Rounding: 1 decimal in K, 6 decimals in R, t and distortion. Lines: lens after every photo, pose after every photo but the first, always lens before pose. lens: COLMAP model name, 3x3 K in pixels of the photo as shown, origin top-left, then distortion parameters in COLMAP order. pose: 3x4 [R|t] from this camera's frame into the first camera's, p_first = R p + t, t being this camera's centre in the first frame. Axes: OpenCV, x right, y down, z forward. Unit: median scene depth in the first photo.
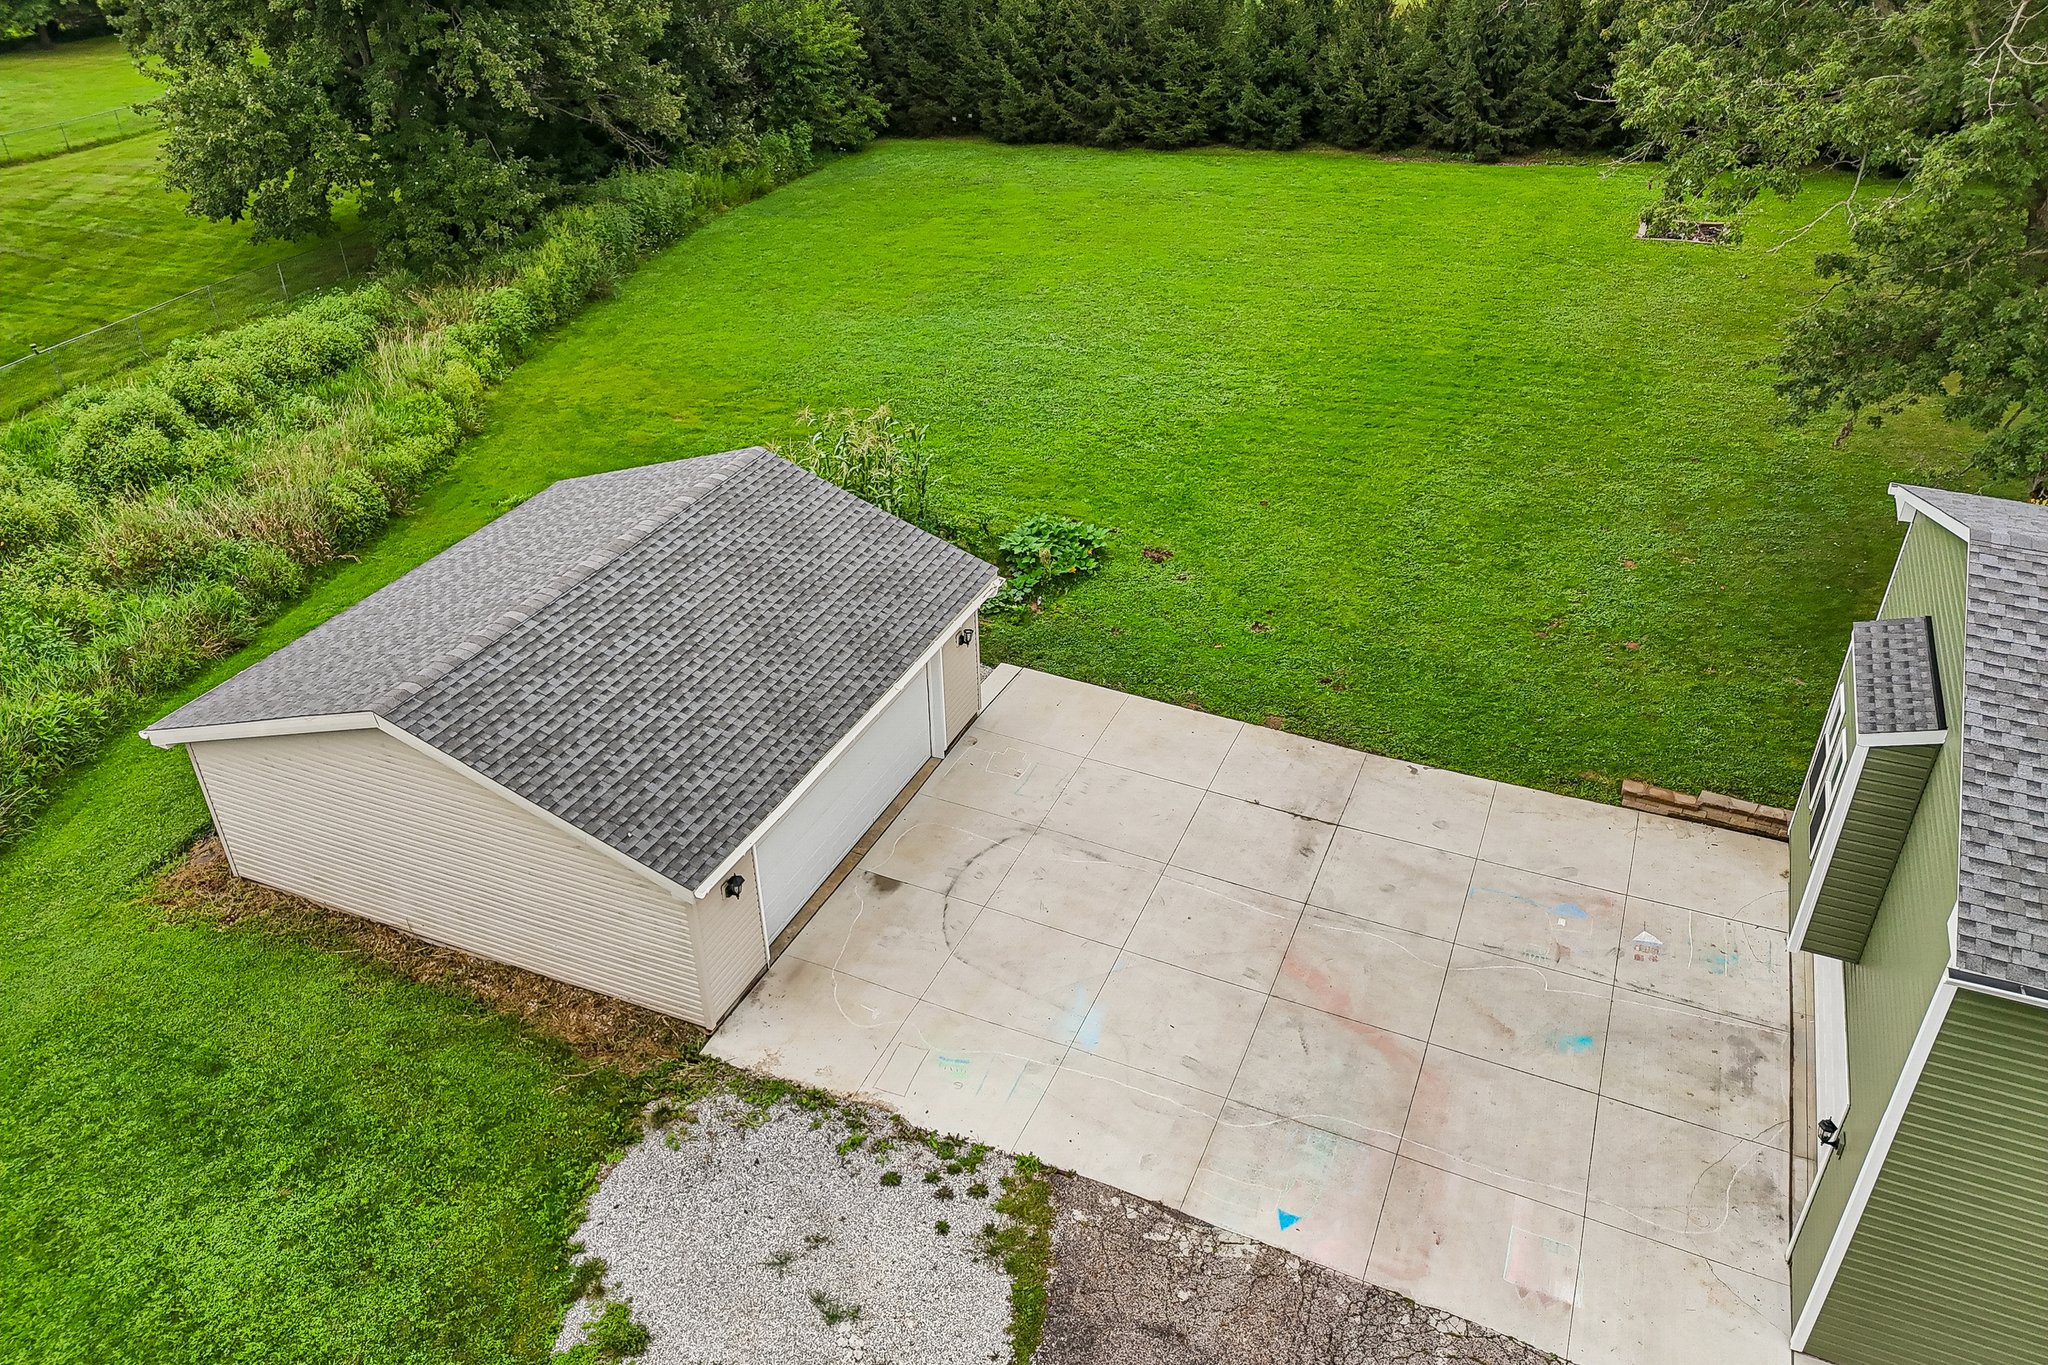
lens RADIAL K [[1504.5, 0, 1031.6], [0, 1504.5, 669.7], [0, 0, 1]] dist [0.080676, -0.087643]
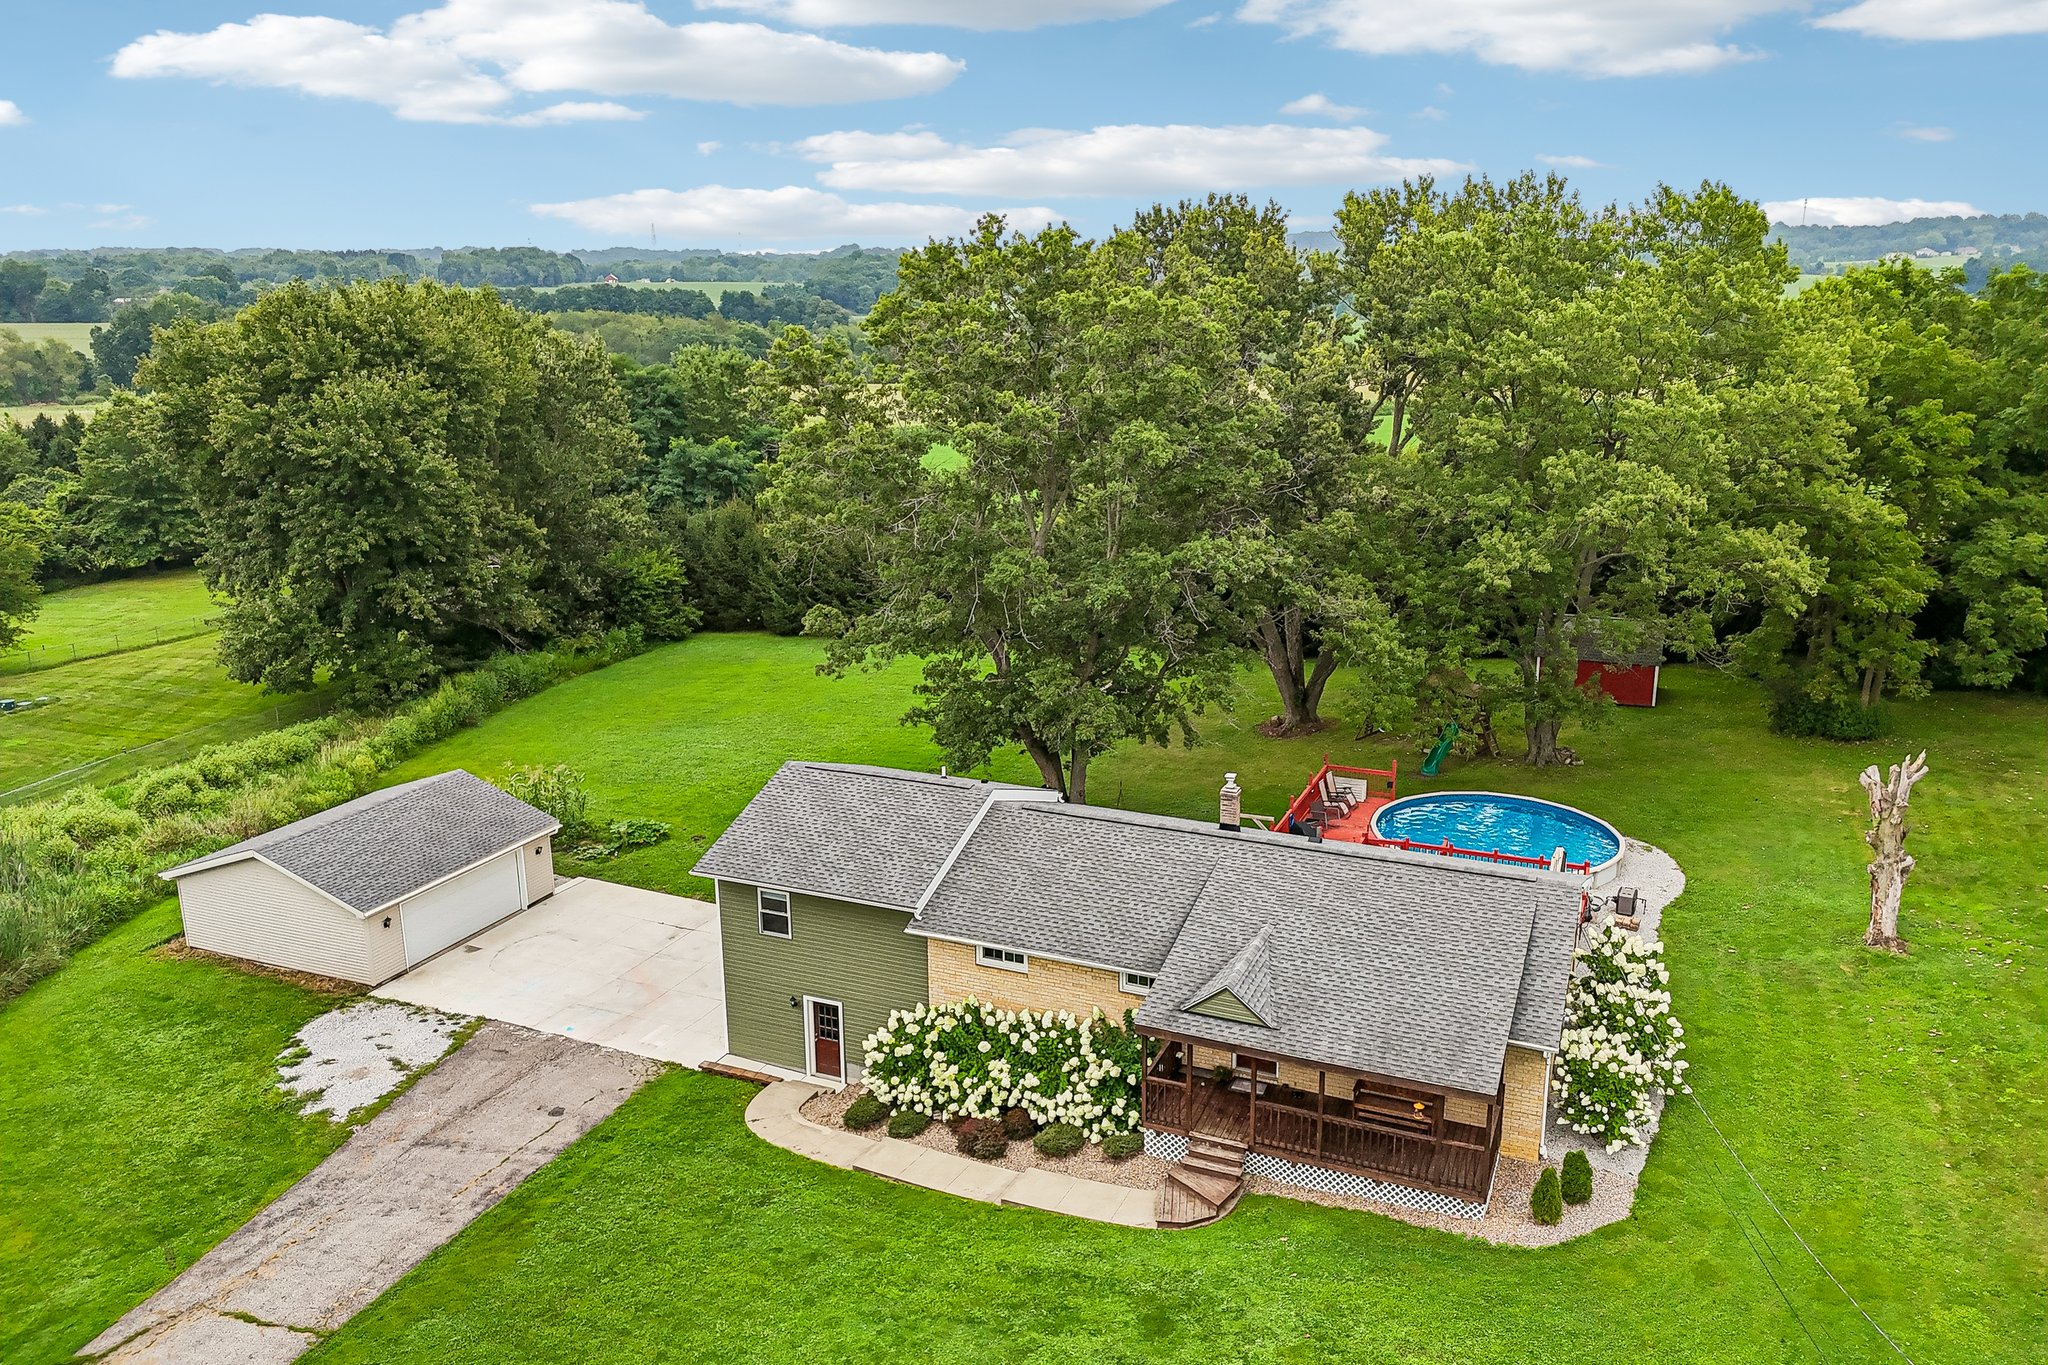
lens RADIAL K [[1504.5, 0, 1031.6], [0, 1504.5, 669.7], [0, 0, 1]] dist [0.080676, -0.087643]
pose [[0.999933, -0.002298, -0.011318, 0.372096], [-0.001244, 0.952854, -0.303426, 0.211980], [0.011481, 0.303419, 0.952788, -0.625599]]
